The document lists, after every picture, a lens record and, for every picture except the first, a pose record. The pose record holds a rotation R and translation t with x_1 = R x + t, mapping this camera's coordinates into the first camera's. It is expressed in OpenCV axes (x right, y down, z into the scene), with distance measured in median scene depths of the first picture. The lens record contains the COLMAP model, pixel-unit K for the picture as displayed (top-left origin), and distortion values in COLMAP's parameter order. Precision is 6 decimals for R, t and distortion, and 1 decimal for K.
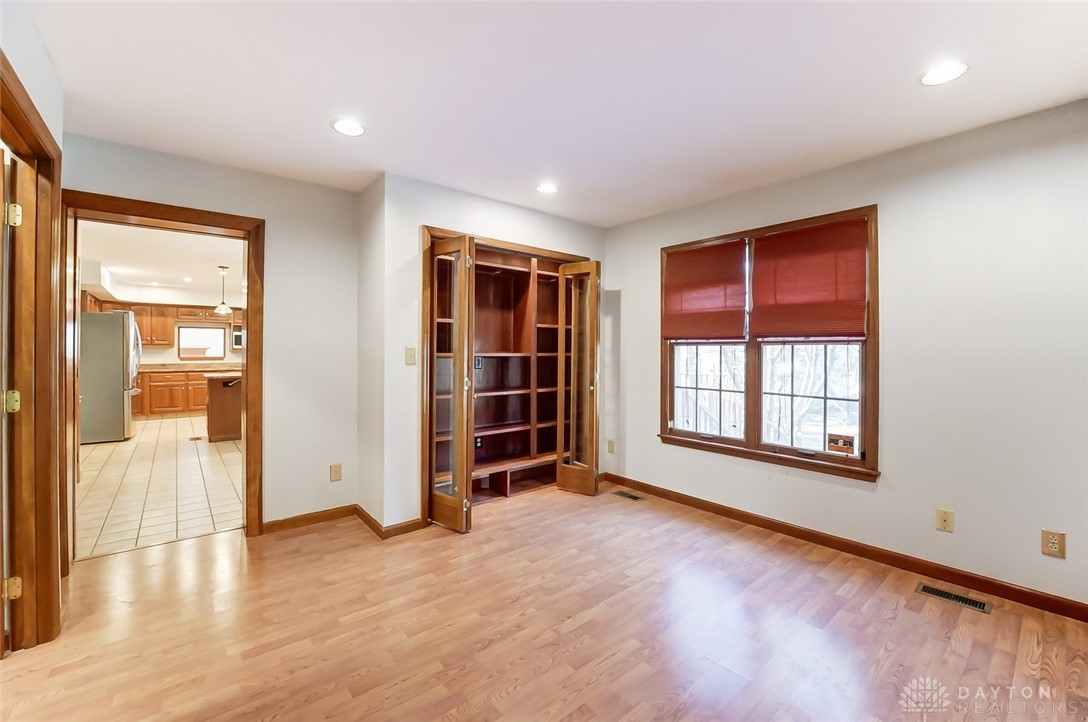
lens RADIAL K [[456.2, 0, 539.3], [0, 456.2, 355.5], [0, 0, 1]] dist [-0.025221, 0.000047]
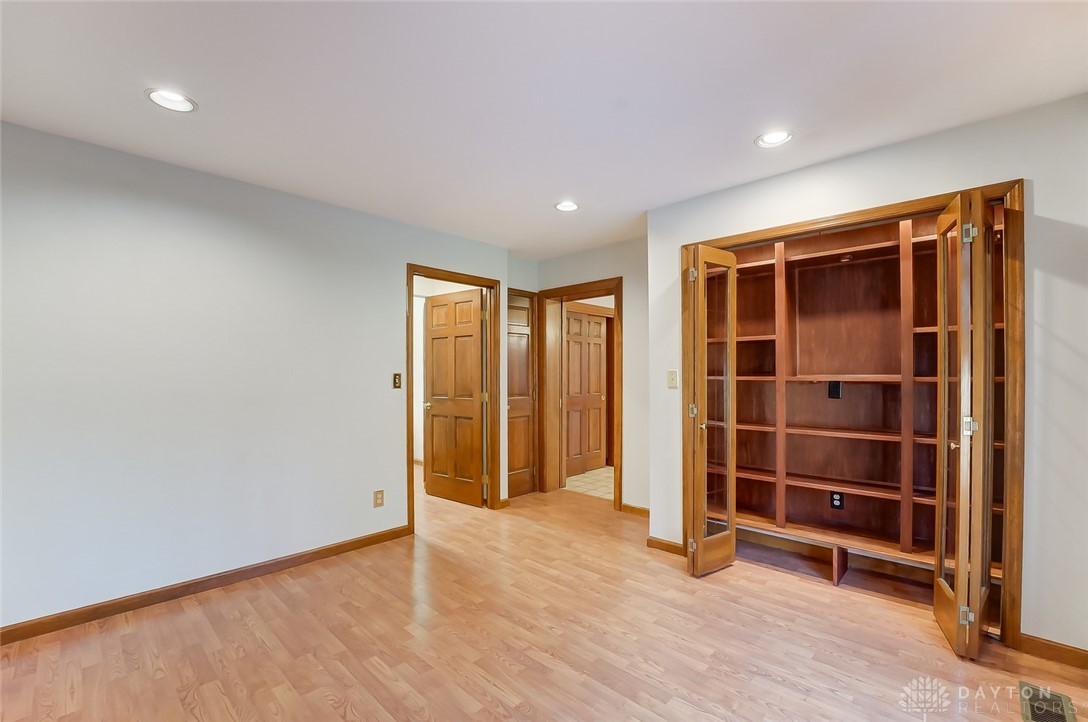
lens RADIAL K [[459.0, 0, 543.0], [0, 459.0, 377.8], [0, 0, 1]] dist [-0.025692, 0.000252]
pose [[0.113183, 0.004582, -0.993564, 0.715253], [-0.005185, 0.999978, 0.004021, -0.005068], [0.993561, 0.004697, 0.113204, 0.614999]]
